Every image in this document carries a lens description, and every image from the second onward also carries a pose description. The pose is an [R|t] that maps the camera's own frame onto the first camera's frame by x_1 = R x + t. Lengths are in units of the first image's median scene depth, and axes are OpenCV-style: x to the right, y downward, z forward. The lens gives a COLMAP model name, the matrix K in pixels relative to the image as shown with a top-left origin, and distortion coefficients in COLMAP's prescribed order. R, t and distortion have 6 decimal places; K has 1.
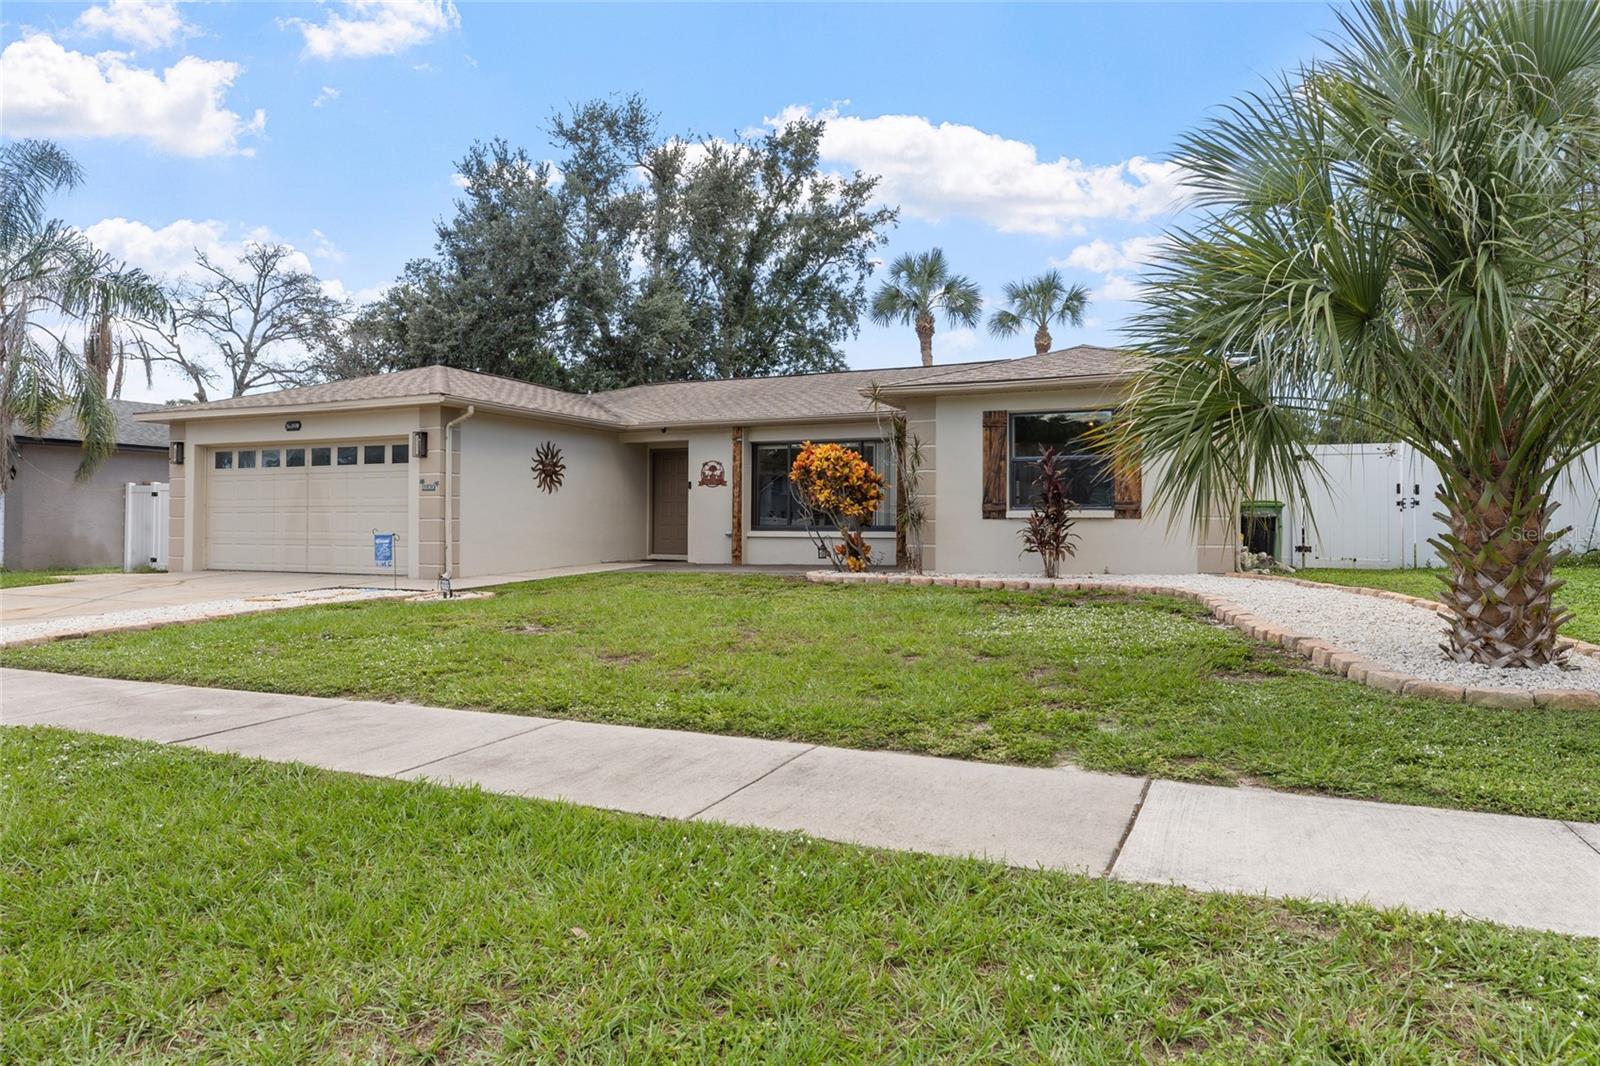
lens RADIAL K [[998.9, 0, 800.0], [0, 998.9, 533.0], [0, 0, 1]] dist [0.006033, 0.000897]
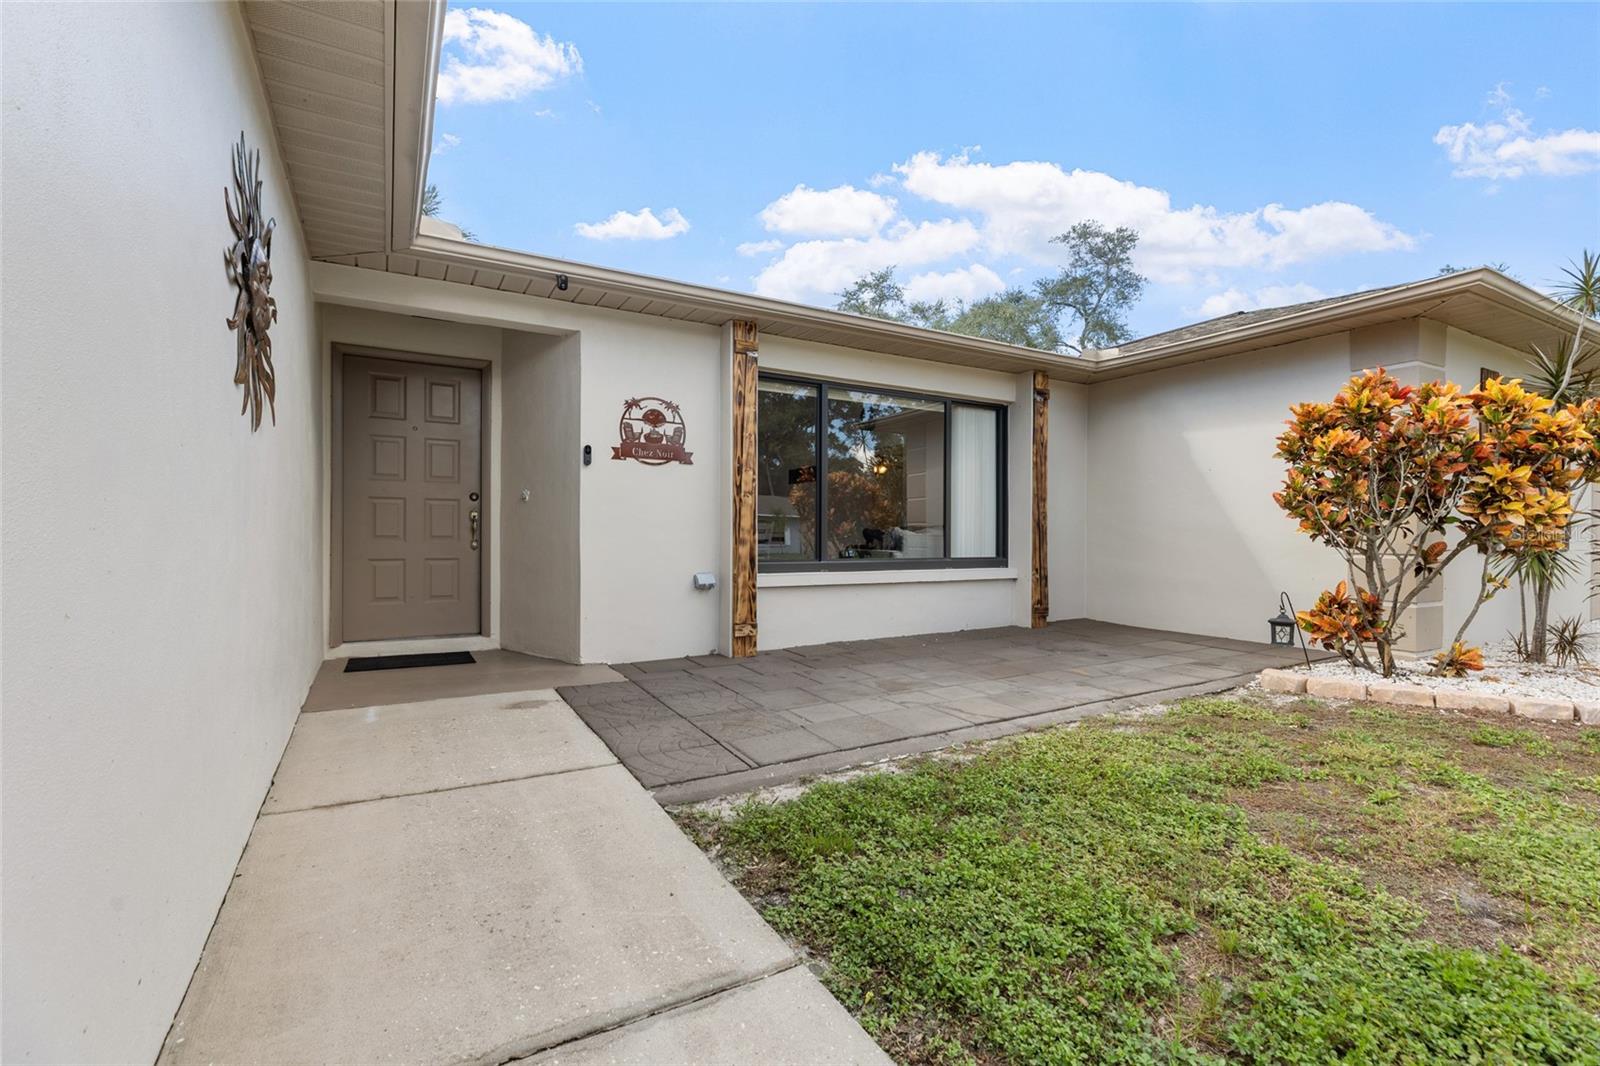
lens RADIAL K [[719.0, 0, 798.7], [0, 719.0, 538.5], [0, 0, 1]] dist [-0.000528, -0.000046]
pose [[0.577892, -0.004931, 0.816098, -0.285582], [0.000725, 0.999984, 0.005528, -0.018389], [-0.816113, -0.002603, 0.577887, 0.787320]]
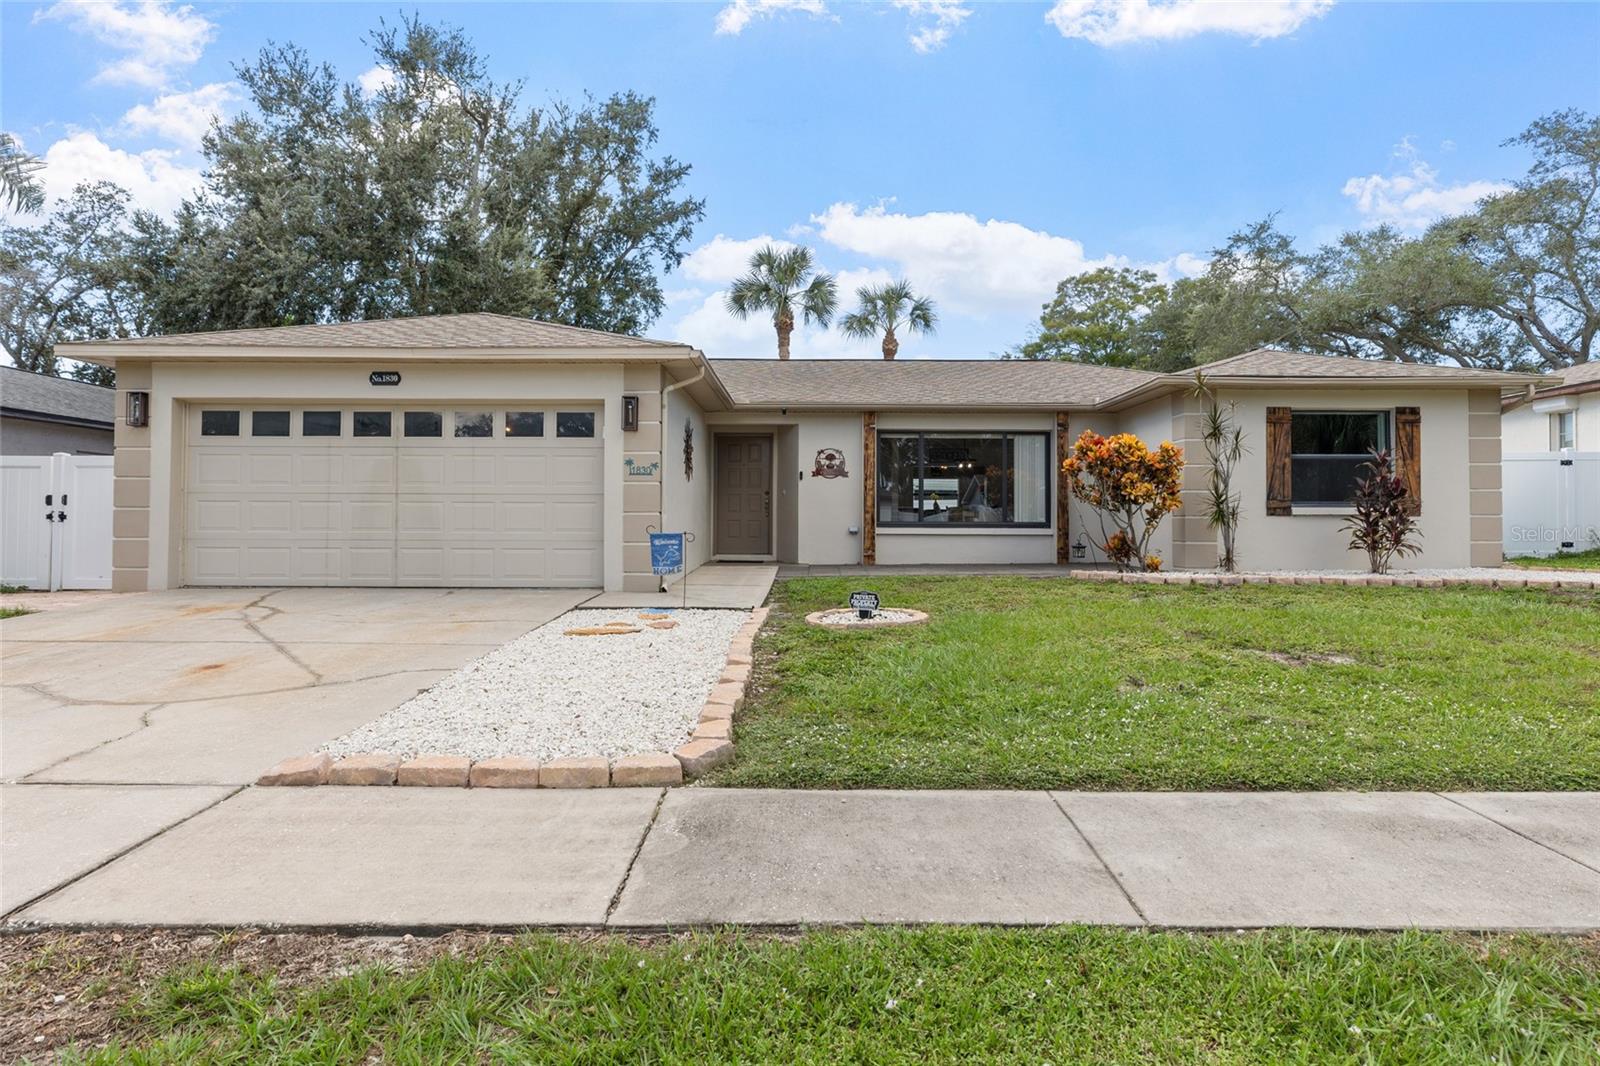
lens RADIAL K [[939.1, 0, 800.0], [0, 939.1, 533.0], [0, 0, 1]] dist [-0.003066, -0.000925]
pose [[0.911427, -0.003339, 0.411448, -0.455068], [0.001090, 0.999983, 0.005699, -0.002008], [-0.411460, -0.004746, 0.911416, 0.250459]]
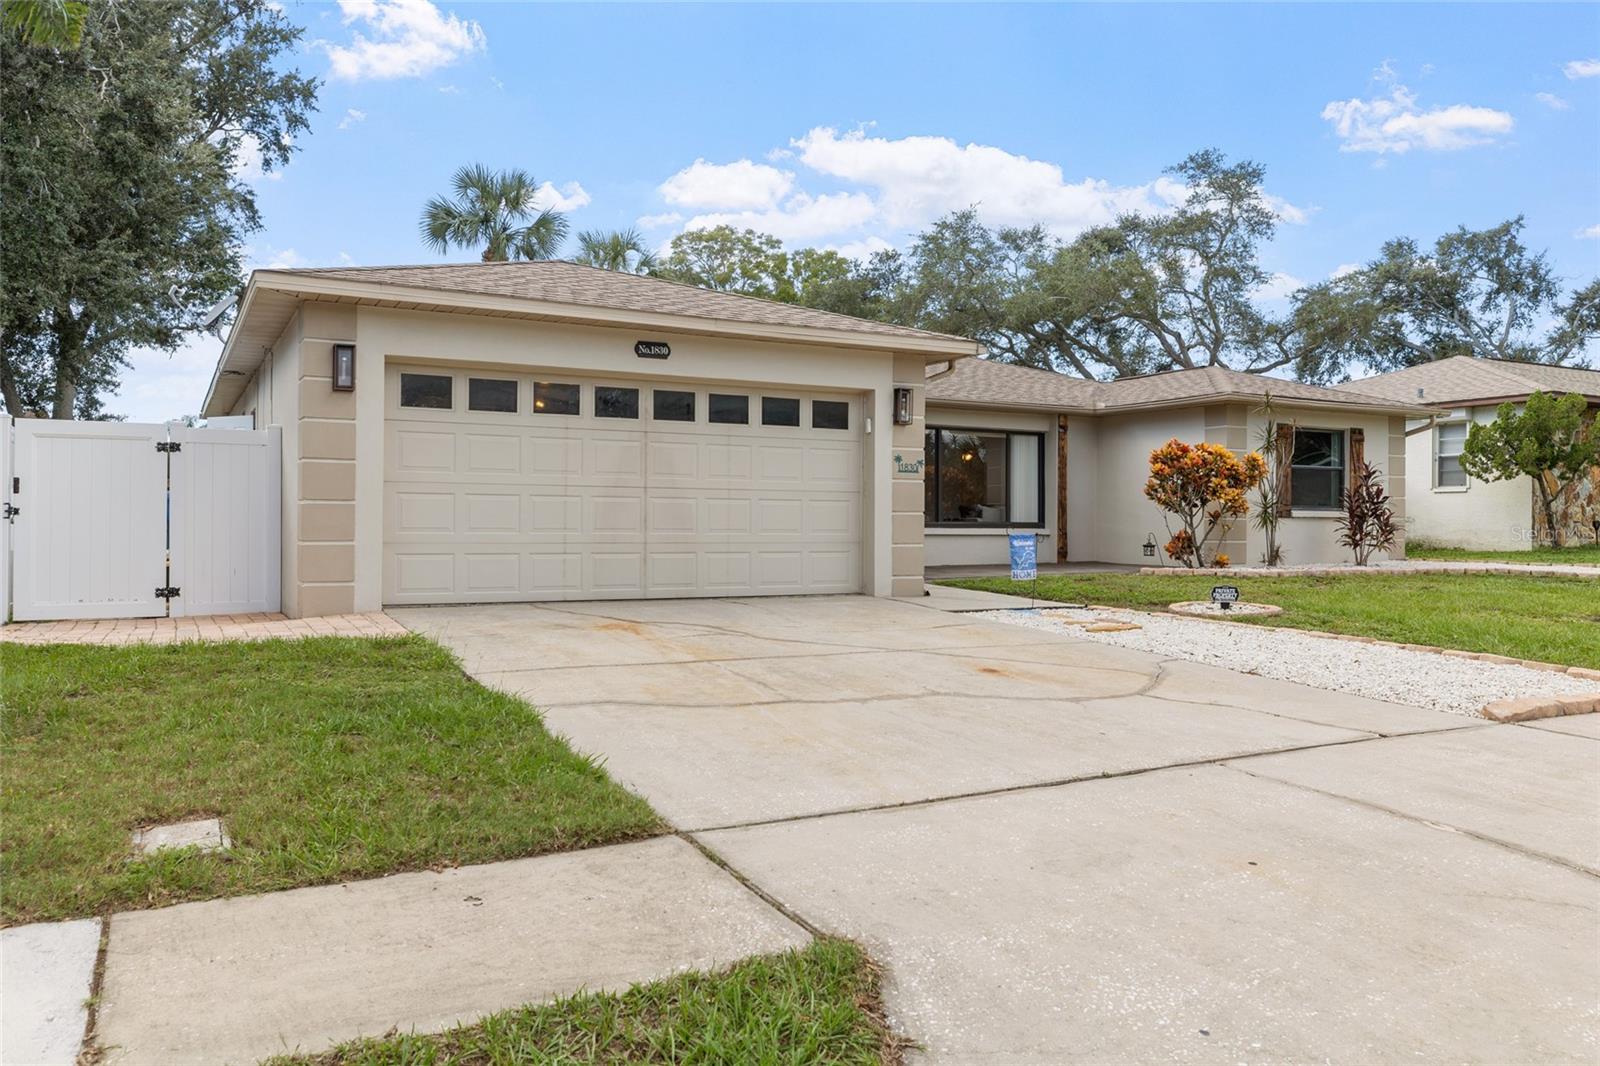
lens RADIAL K [[1204.6, 0, 800.0], [0, 1204.6, 533.0], [0, 0, 1]] dist [-0.002355, -0.003657]
pose [[0.591452, -0.005146, 0.806324, -0.909983], [-0.000067, 0.999979, 0.006431, -0.003831], [-0.806340, -0.003858, 0.591439, 0.455845]]
